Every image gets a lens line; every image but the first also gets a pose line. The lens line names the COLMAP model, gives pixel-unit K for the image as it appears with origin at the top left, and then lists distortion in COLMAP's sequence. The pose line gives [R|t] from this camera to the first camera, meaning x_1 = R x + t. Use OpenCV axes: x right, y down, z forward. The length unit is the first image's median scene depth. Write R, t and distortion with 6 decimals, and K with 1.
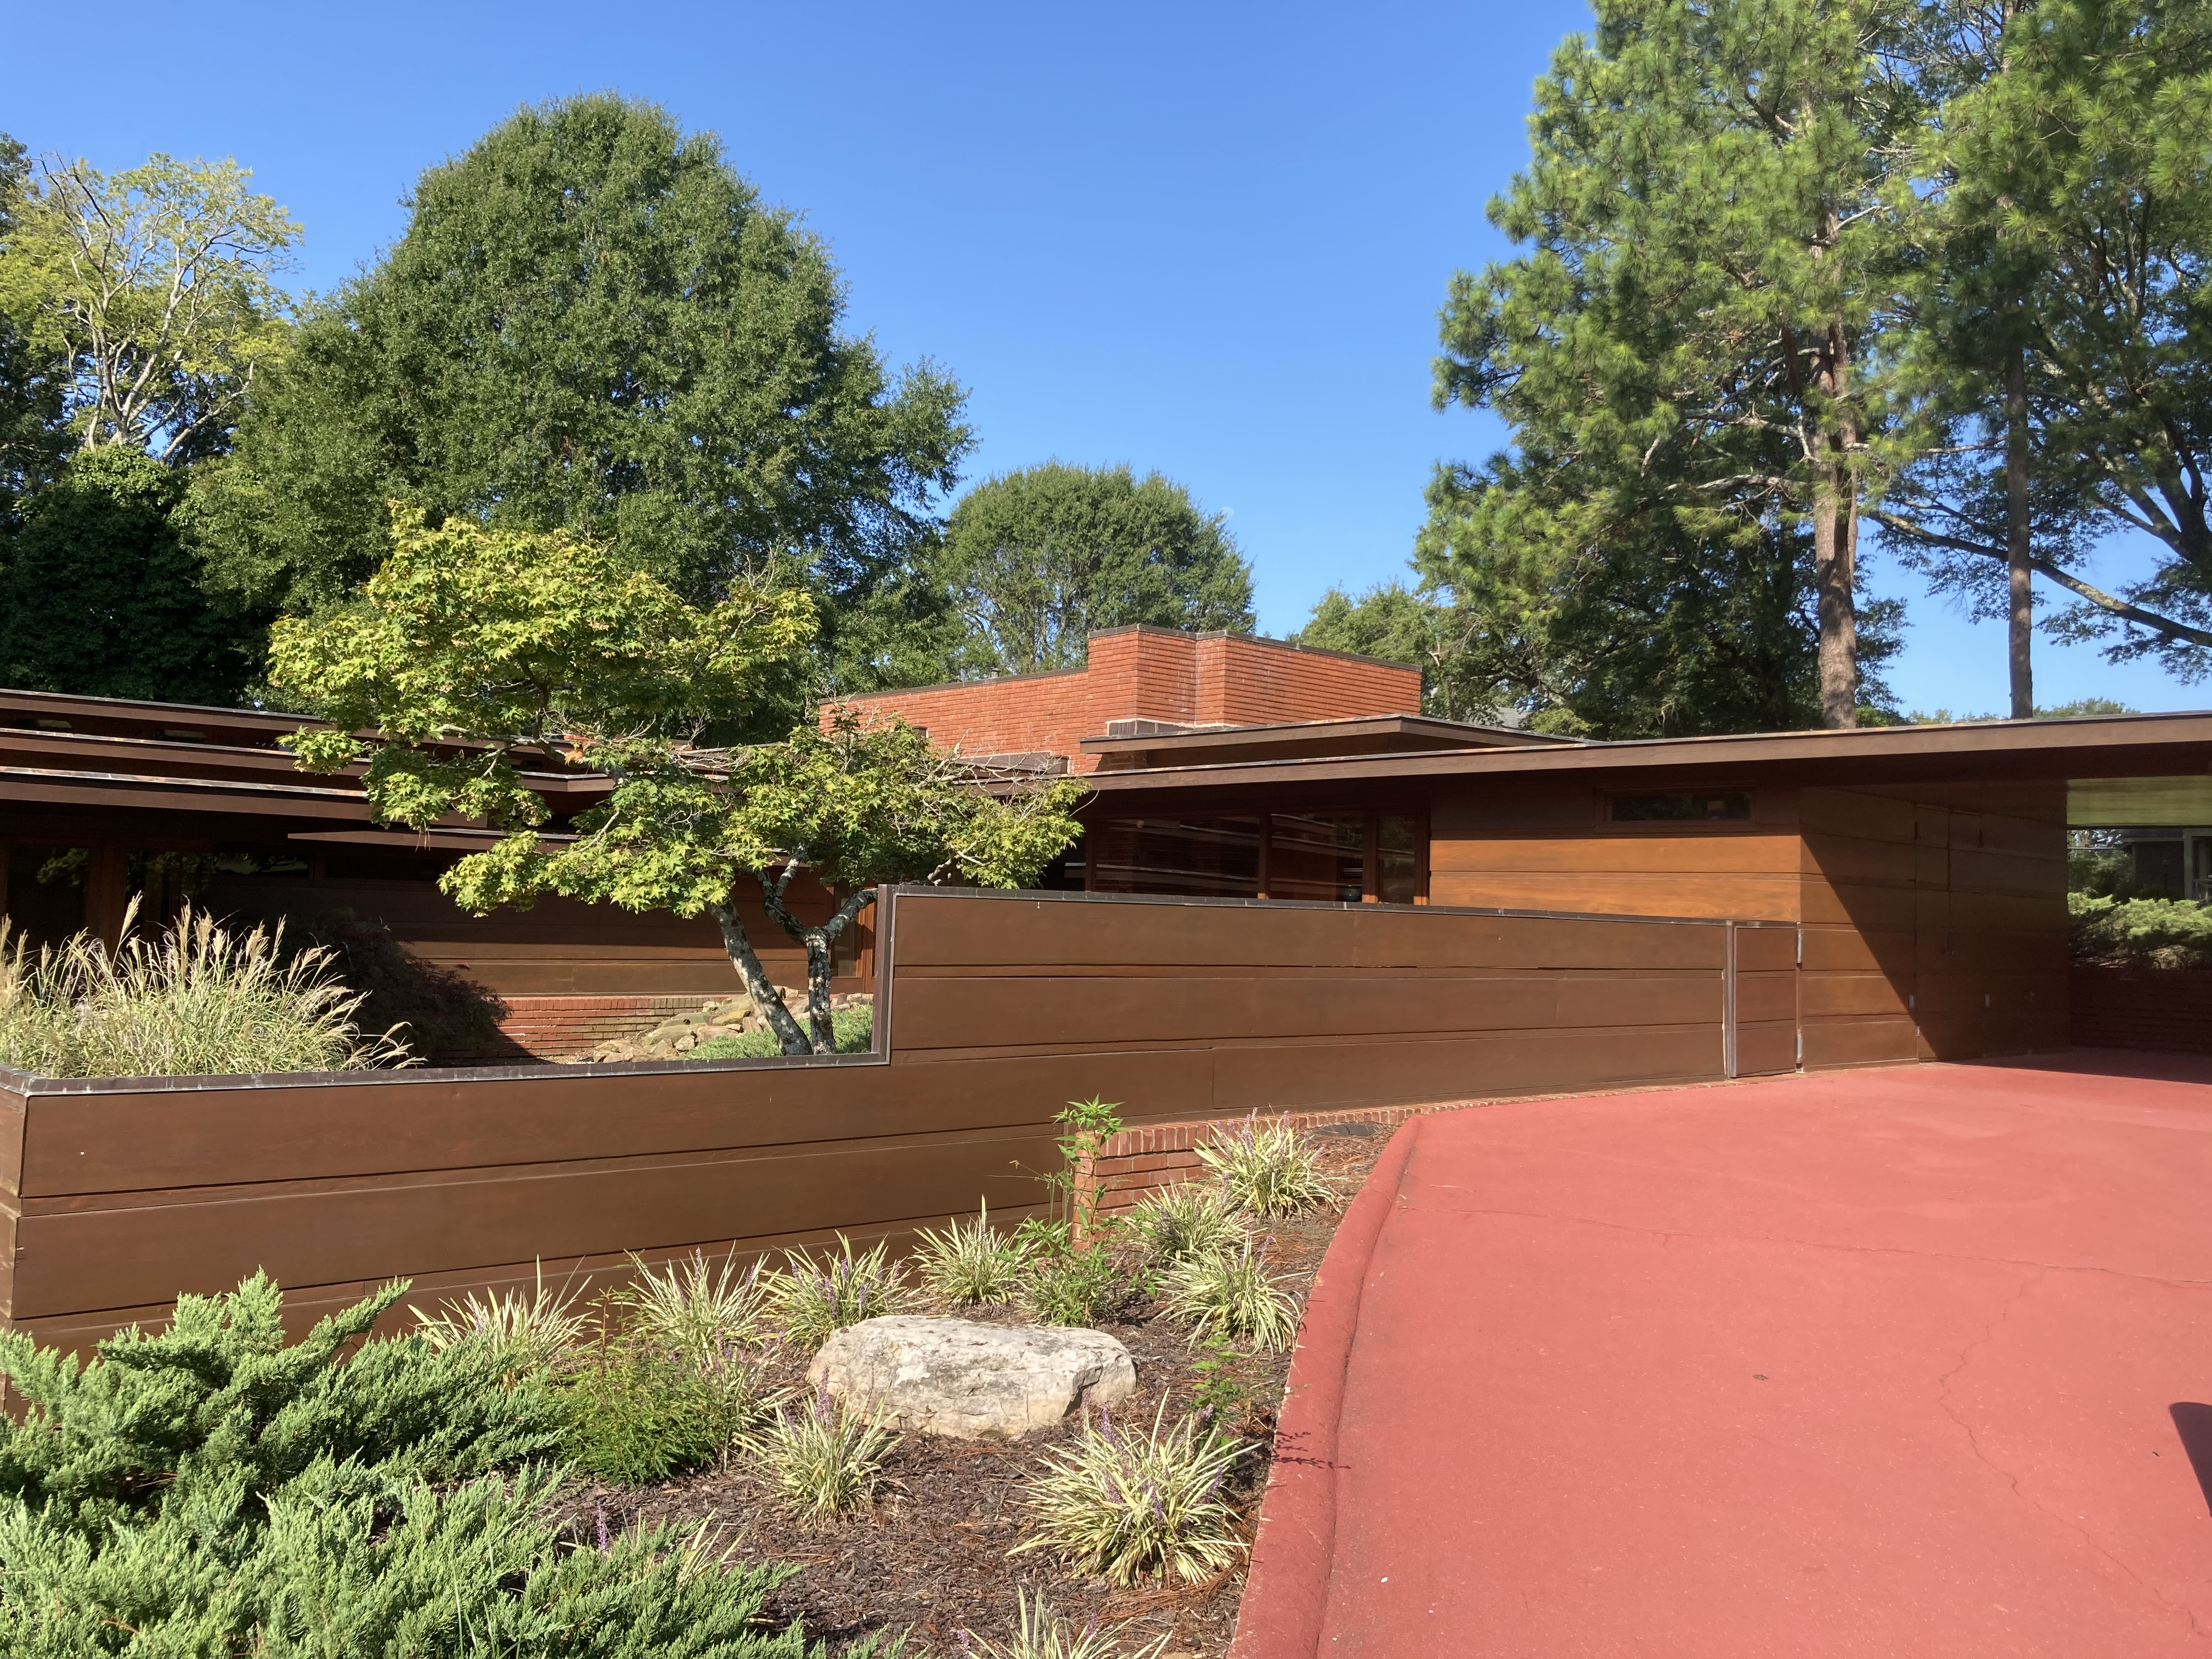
lens RADIAL K [[1804.6, 0, 1091.6], [0, 1804.6, 814.8], [0, 0, 1]] dist [0.011911, -0.000789]
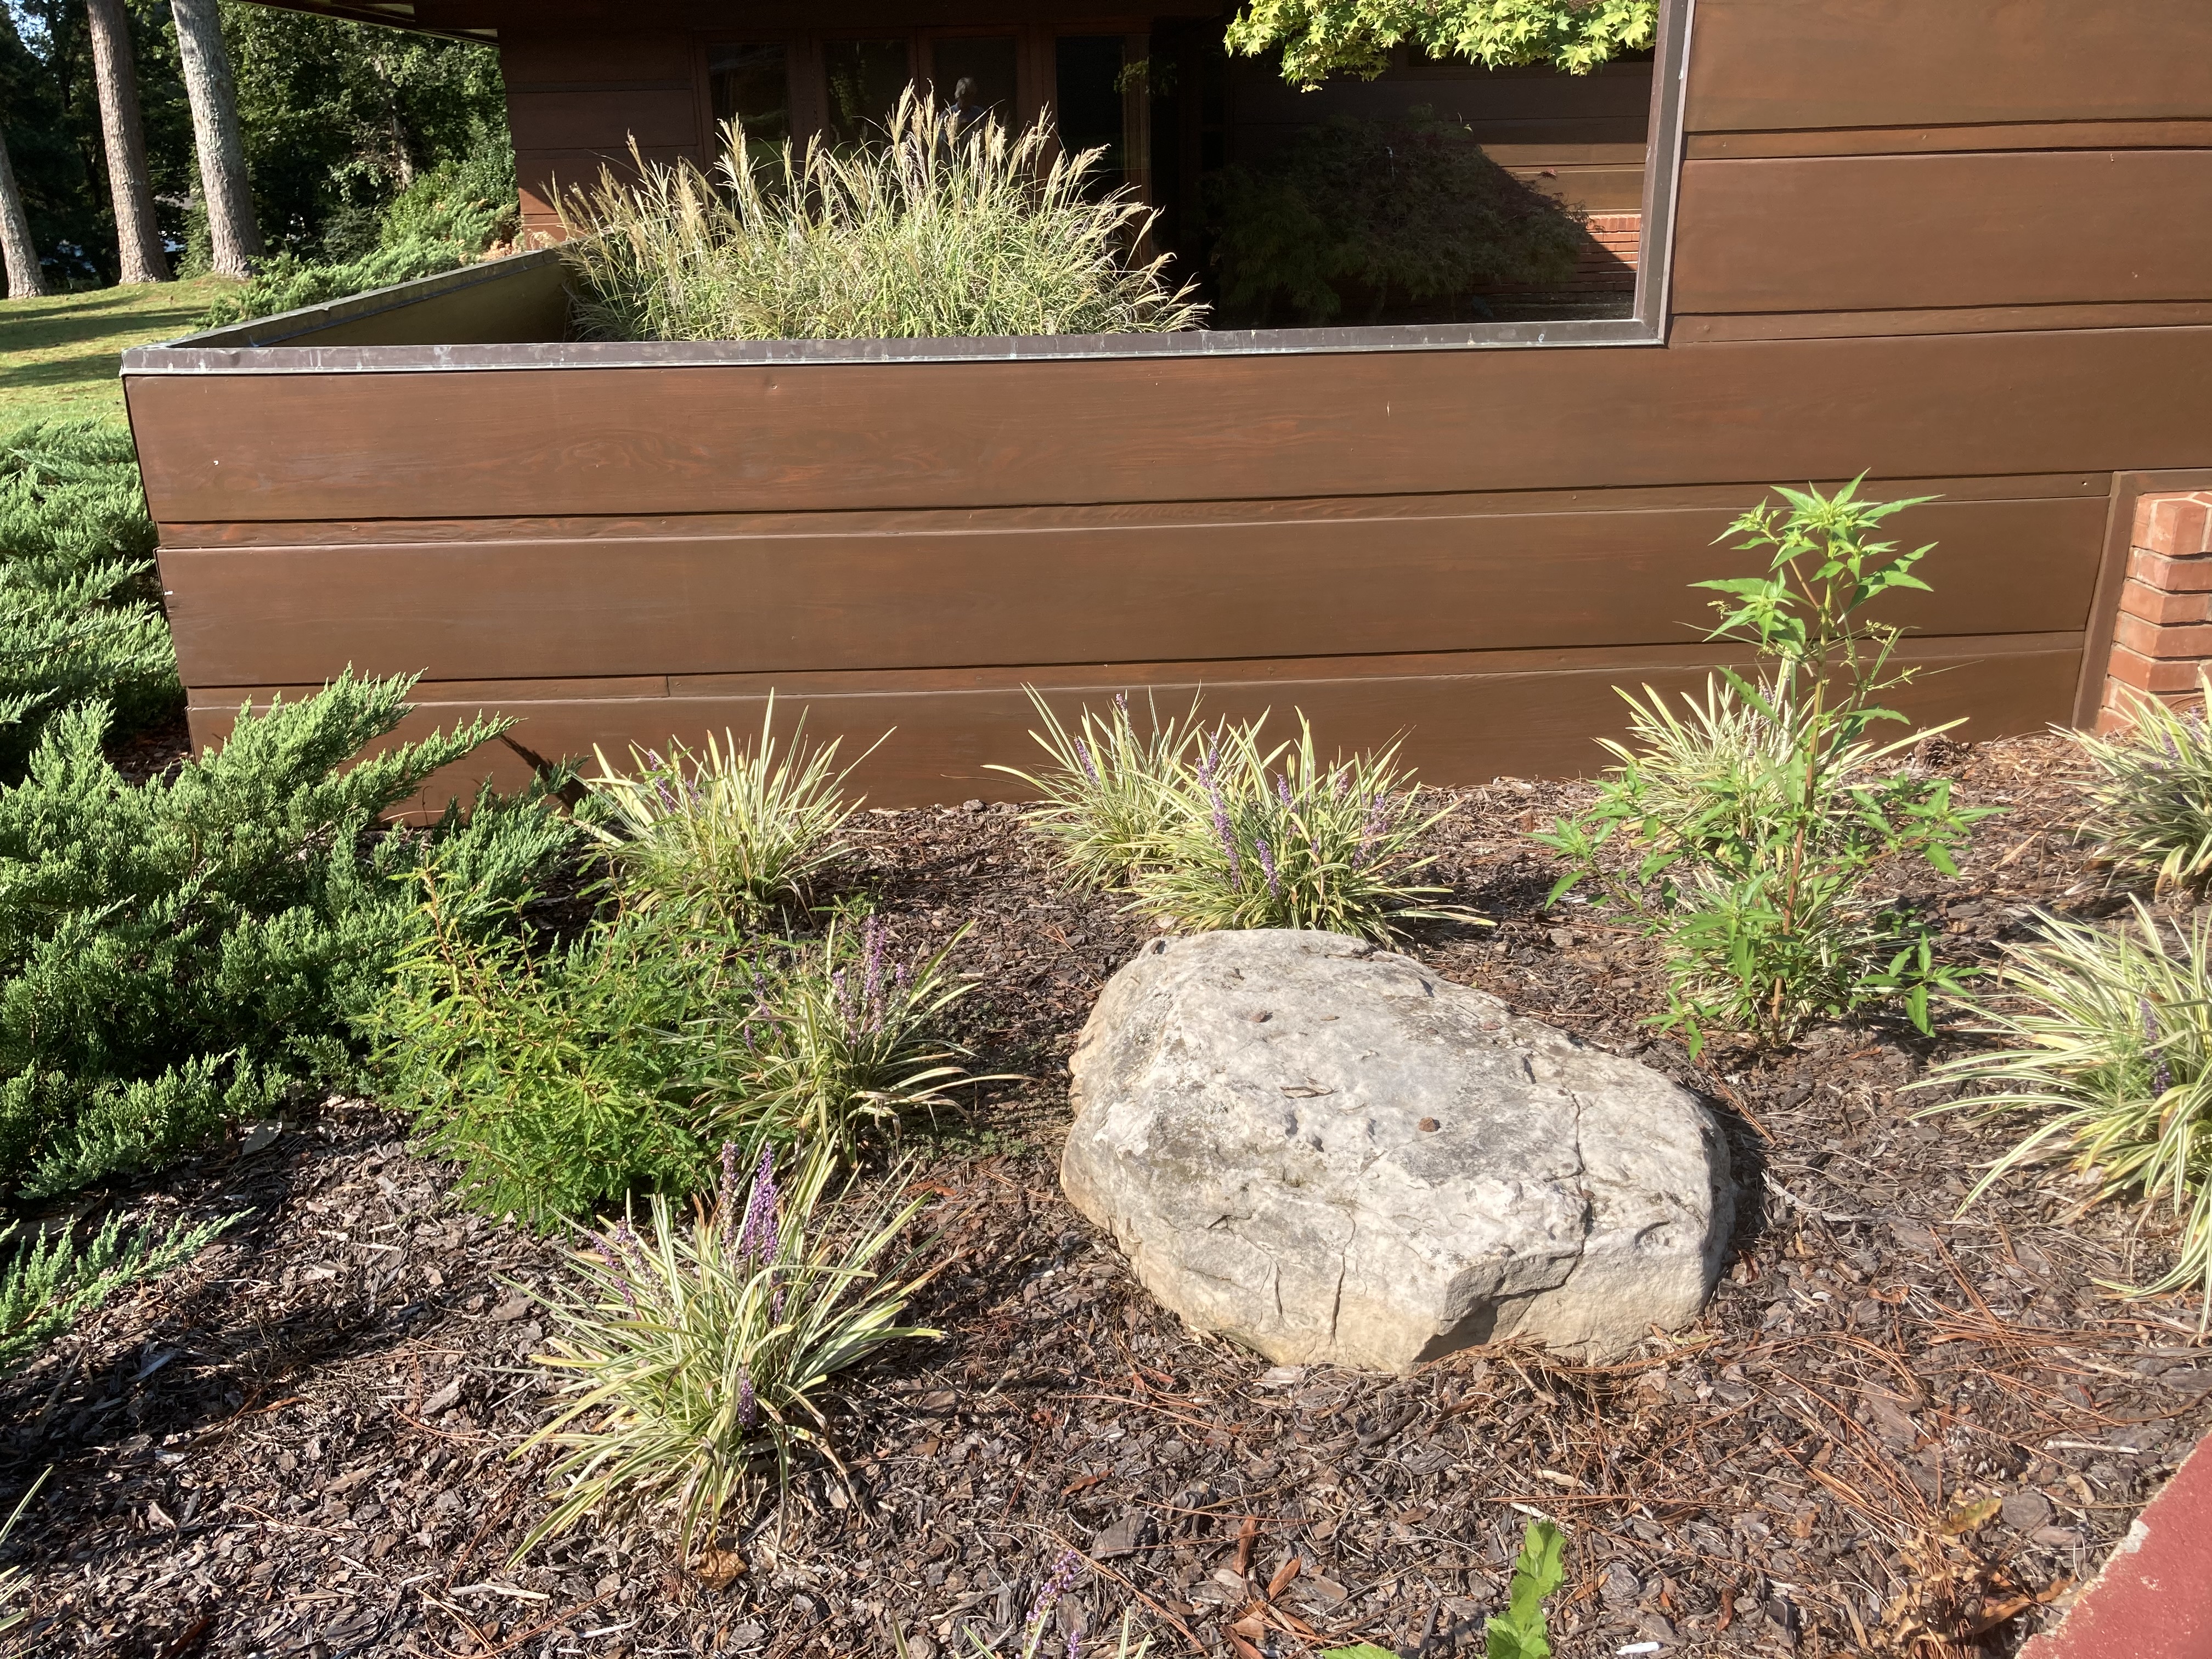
lens RADIAL K [[1804.6, 0, 1091.6], [0, 1804.6, 814.8], [0, 0, 1]] dist [0.011911, -0.000789]
pose [[0.760982, 0.191893, -0.619745, 0.018342], [0.077534, 0.921511, 0.380534, 0.010188], [0.644123, -0.337631, 0.686375, 0.093701]]
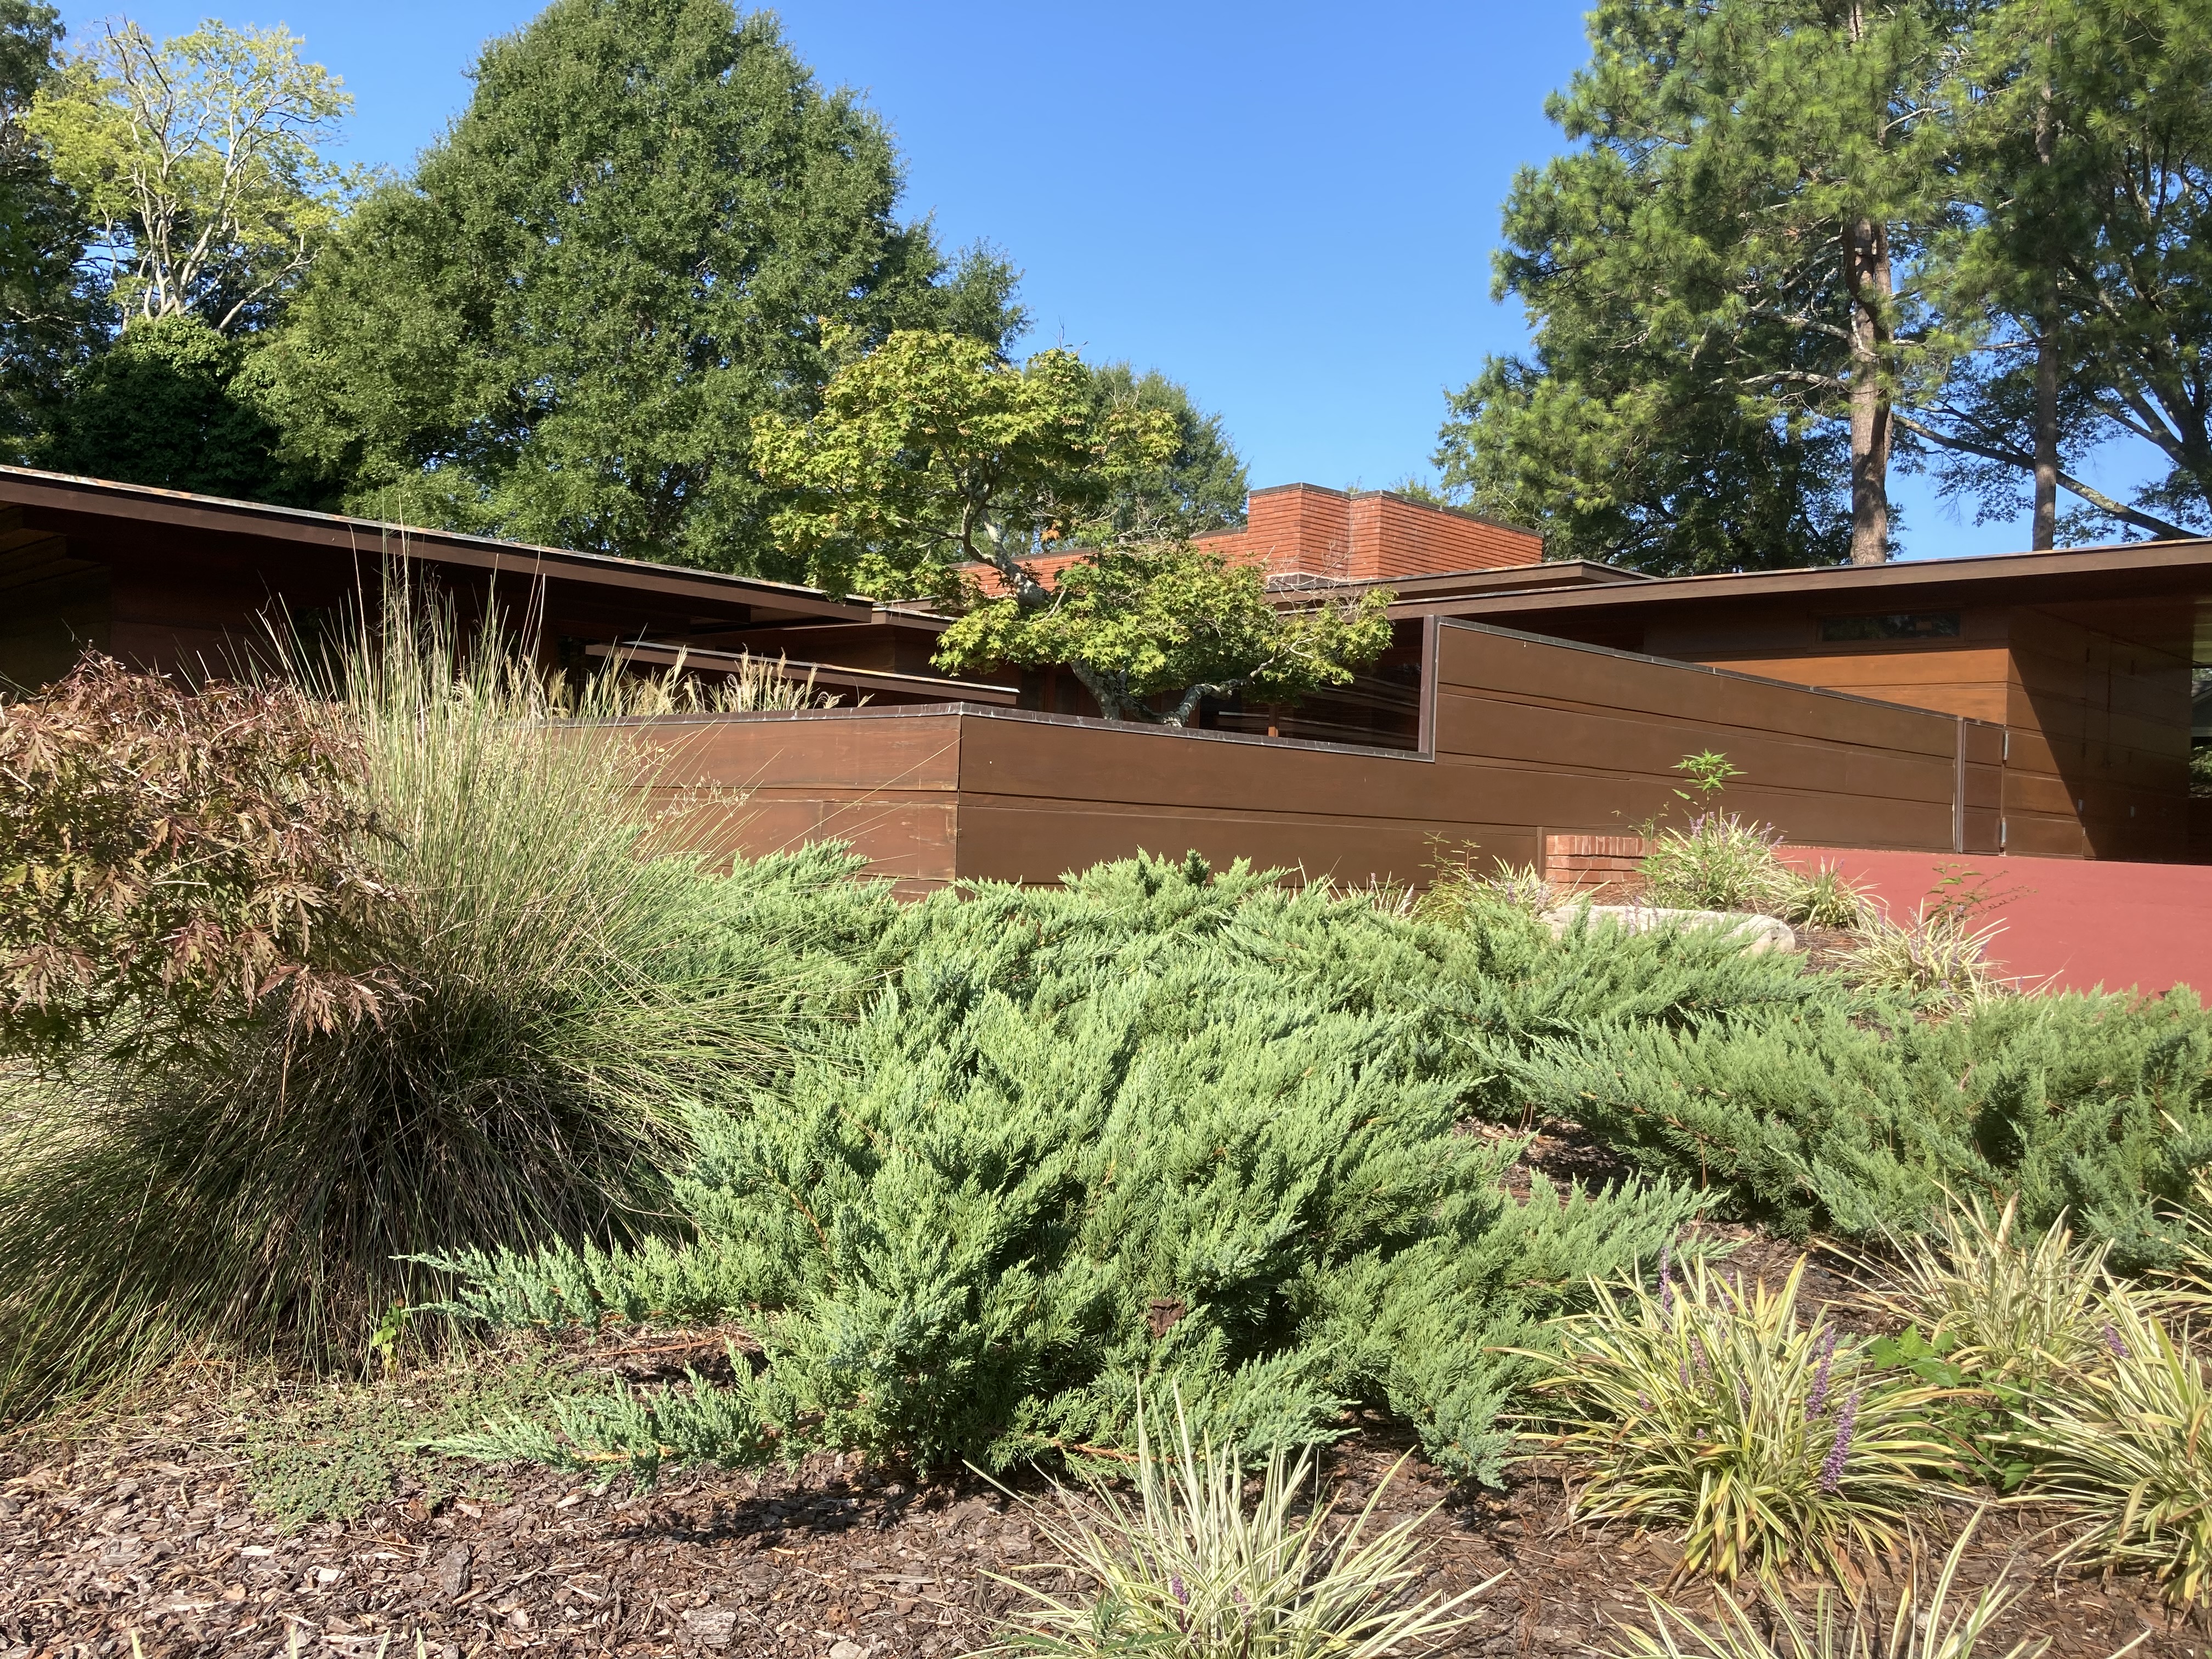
lens RADIAL K [[1804.6, 0, 1091.6], [0, 1804.6, 814.8], [0, 0, 1]] dist [0.011911, -0.000789]
pose [[0.999469, 0.010402, 0.030880, -0.068592], [-0.011906, 0.998731, 0.048931, 0.021054], [-0.030332, -0.049272, 0.998325, -0.038466]]
